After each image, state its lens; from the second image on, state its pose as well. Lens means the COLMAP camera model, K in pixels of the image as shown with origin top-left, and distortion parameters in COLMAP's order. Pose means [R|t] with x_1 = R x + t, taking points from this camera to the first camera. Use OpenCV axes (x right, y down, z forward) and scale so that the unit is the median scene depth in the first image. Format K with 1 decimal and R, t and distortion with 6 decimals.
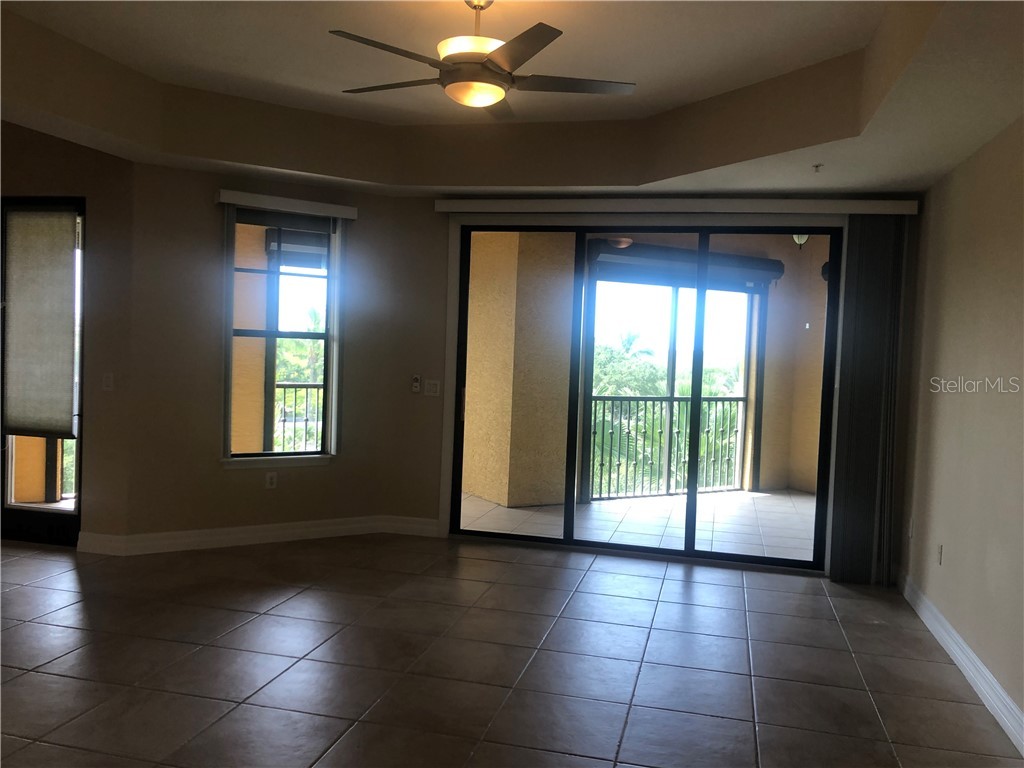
lens RADIAL K [[835.2, 0, 517.2], [0, 835.2, 372.3], [0, 0, 1]] dist [0.042681, -0.056275]
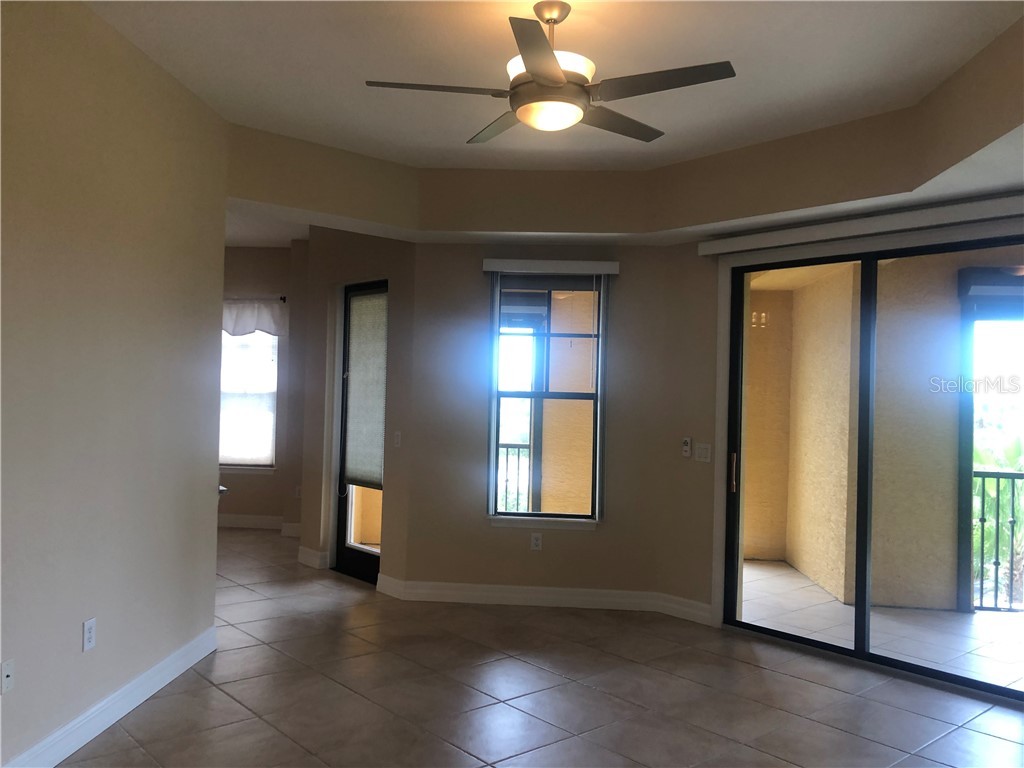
lens RADIAL K [[832.8, 0, 512.0], [0, 832.8, 384.0], [0, 0, 1]] dist [0.113440, -0.178985]
pose [[0.818081, -0.025831, -0.574523, 0.245459], [-0.013637, 0.997839, -0.064282, 0.005785], [0.574941, 0.060422, 0.815961, 0.152332]]
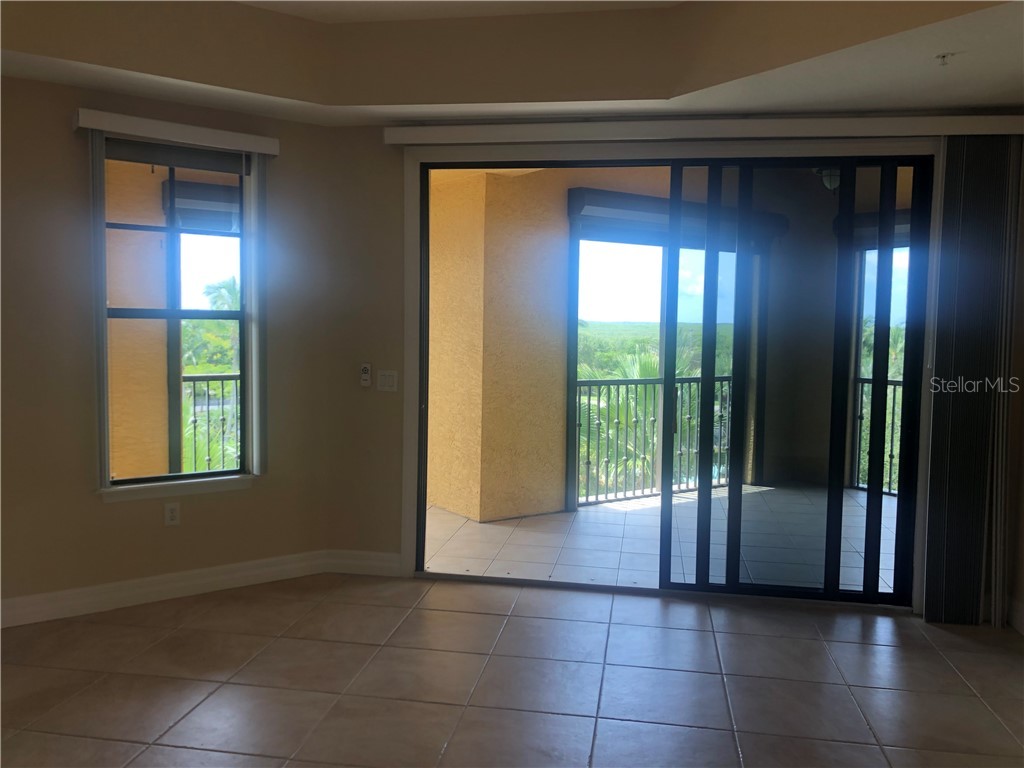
lens RADIAL K [[829.9, 0, 507.4], [0, 829.9, 369.2], [0, 0, 1]] dist [0.012718, 0.005002]
pose [[0.996919, -0.027378, 0.073504, -0.048323], [0.025356, 0.999278, 0.028306, -0.010219], [-0.074226, -0.026355, 0.996893, 0.244479]]
